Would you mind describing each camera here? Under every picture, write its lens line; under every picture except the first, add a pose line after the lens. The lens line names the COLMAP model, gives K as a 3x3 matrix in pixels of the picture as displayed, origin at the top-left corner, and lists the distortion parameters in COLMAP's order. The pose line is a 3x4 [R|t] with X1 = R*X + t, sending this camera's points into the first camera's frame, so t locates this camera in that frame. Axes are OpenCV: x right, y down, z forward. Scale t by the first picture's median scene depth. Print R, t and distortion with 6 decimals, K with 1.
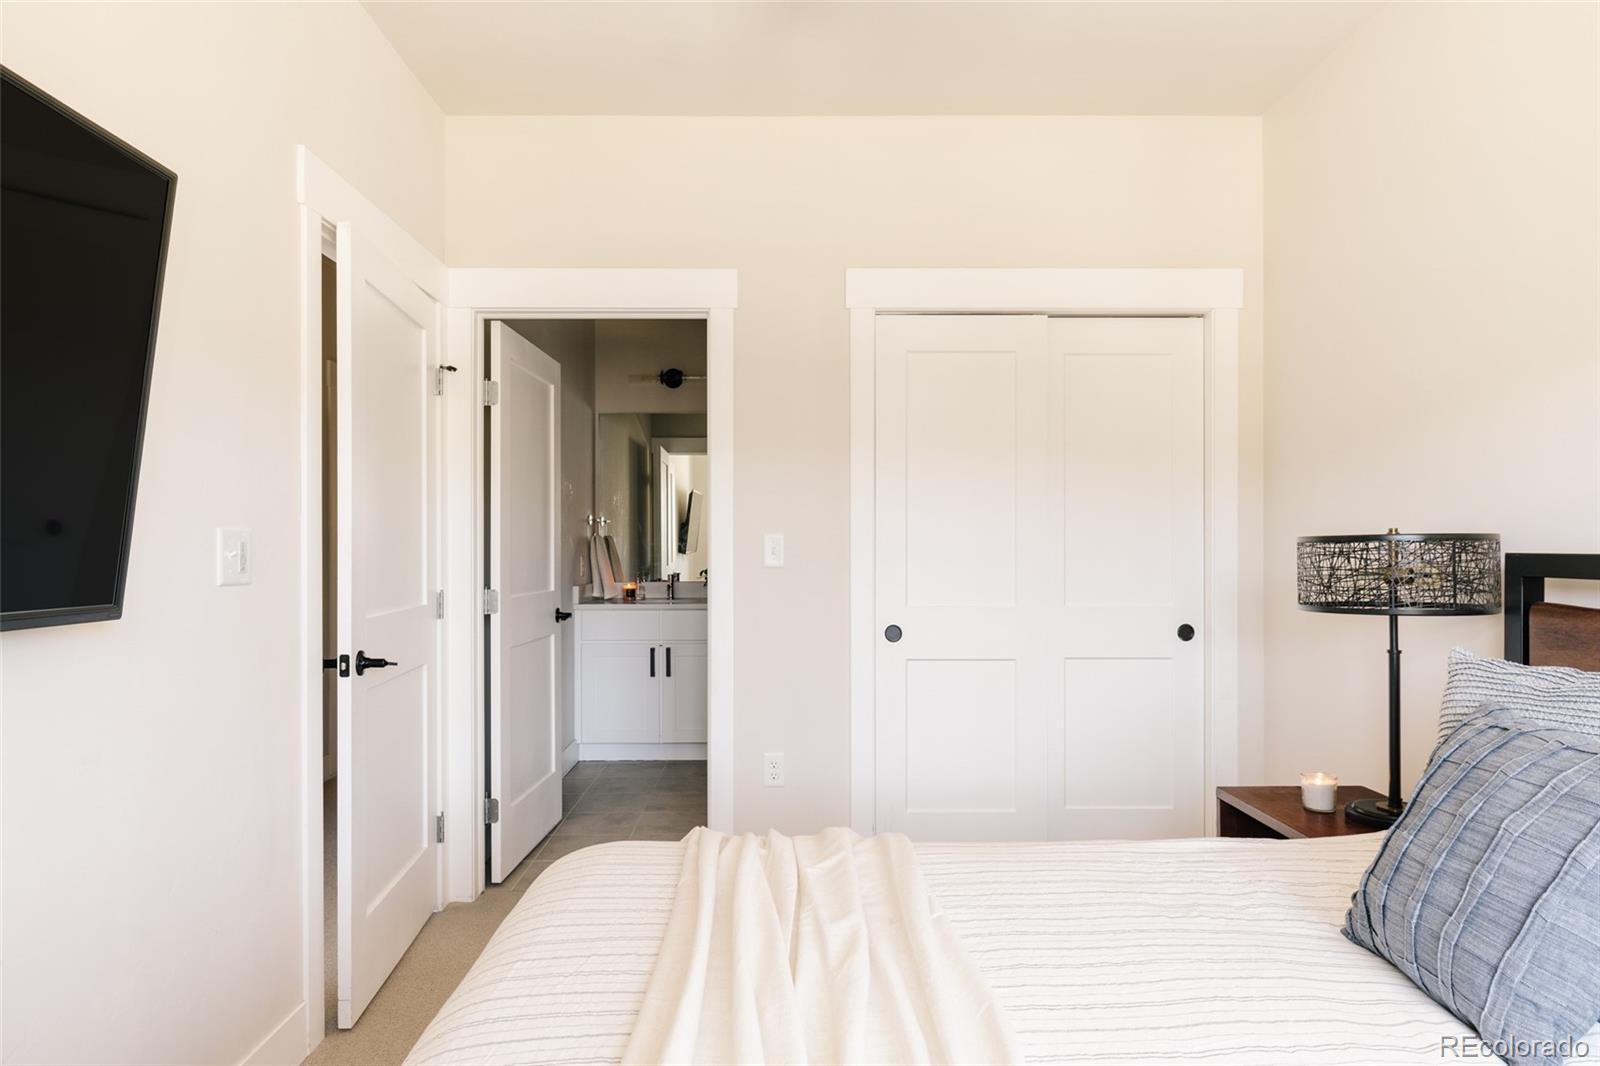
lens RADIAL K [[989.4, 0, 795.4], [0, 989.4, 544.8], [0, 0, 1]] dist [-0.002511, -0.001174]
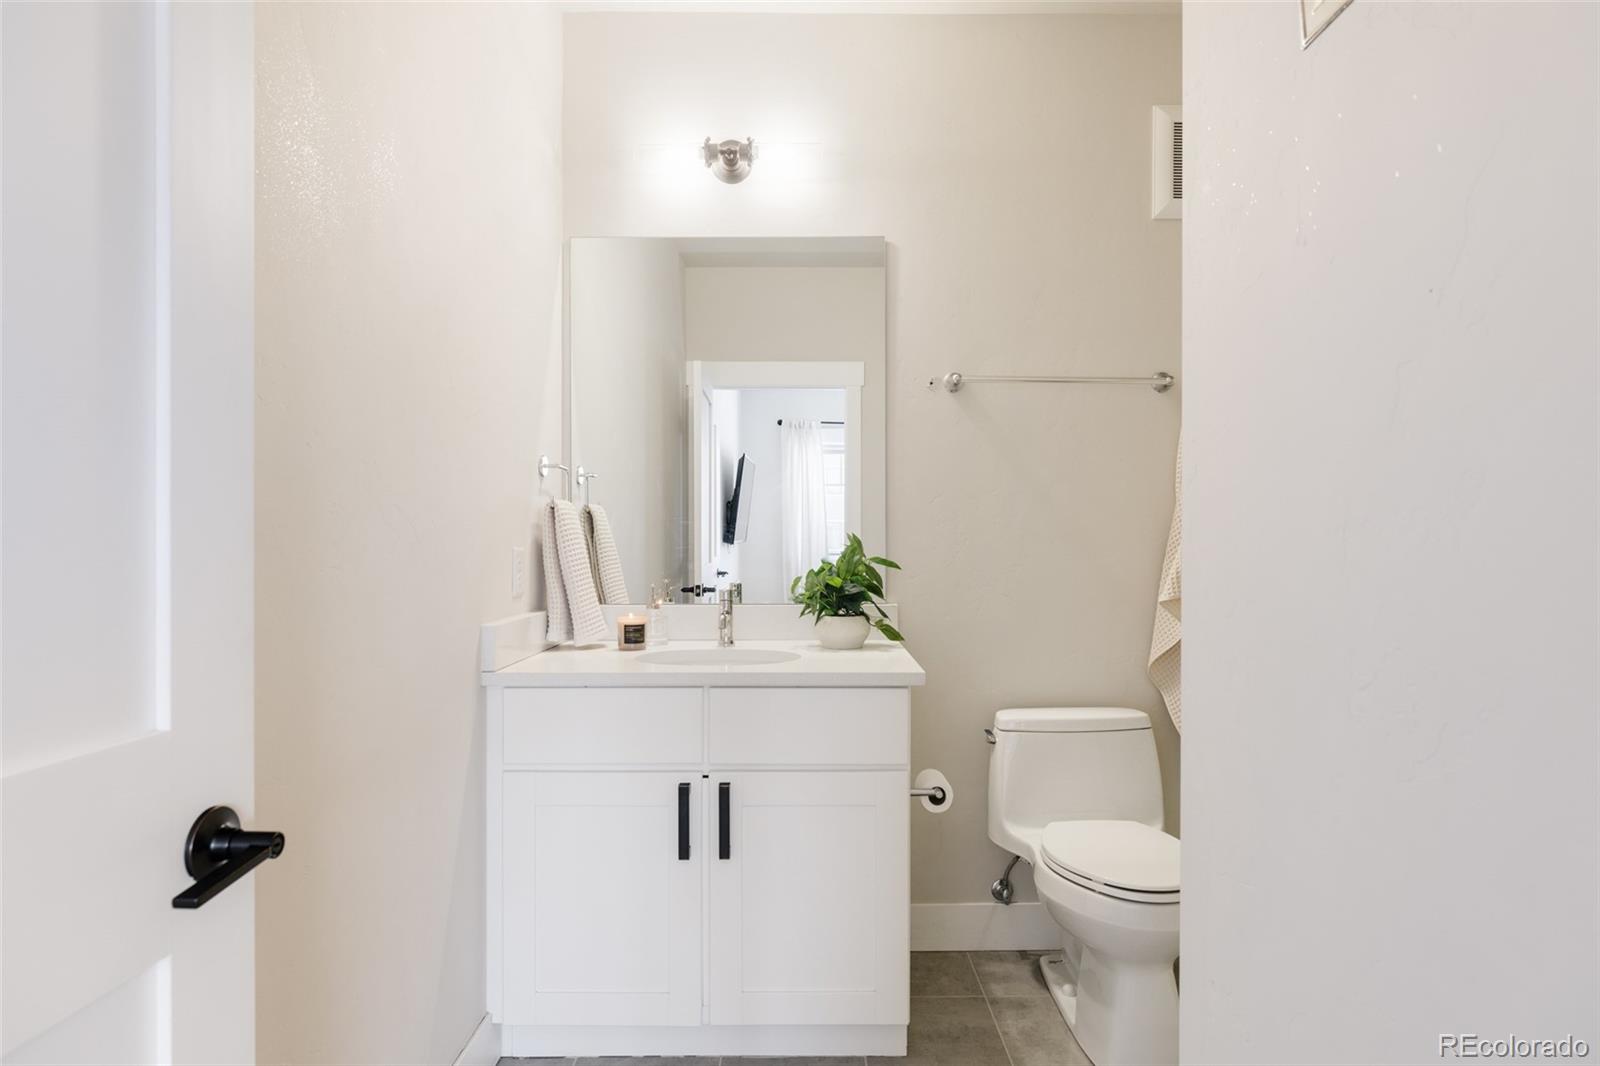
lens RADIAL K [[901.8, 0, 814.1], [0, 901.8, 541.7], [0, 0, 1]] dist [0.000422, 0.000426]
pose [[0.999979, 0.002982, -0.005794, -0.088567], [-0.002939, 0.999968, 0.007423, 0.005219], [0.005816, -0.007405, 0.999956, 0.625956]]
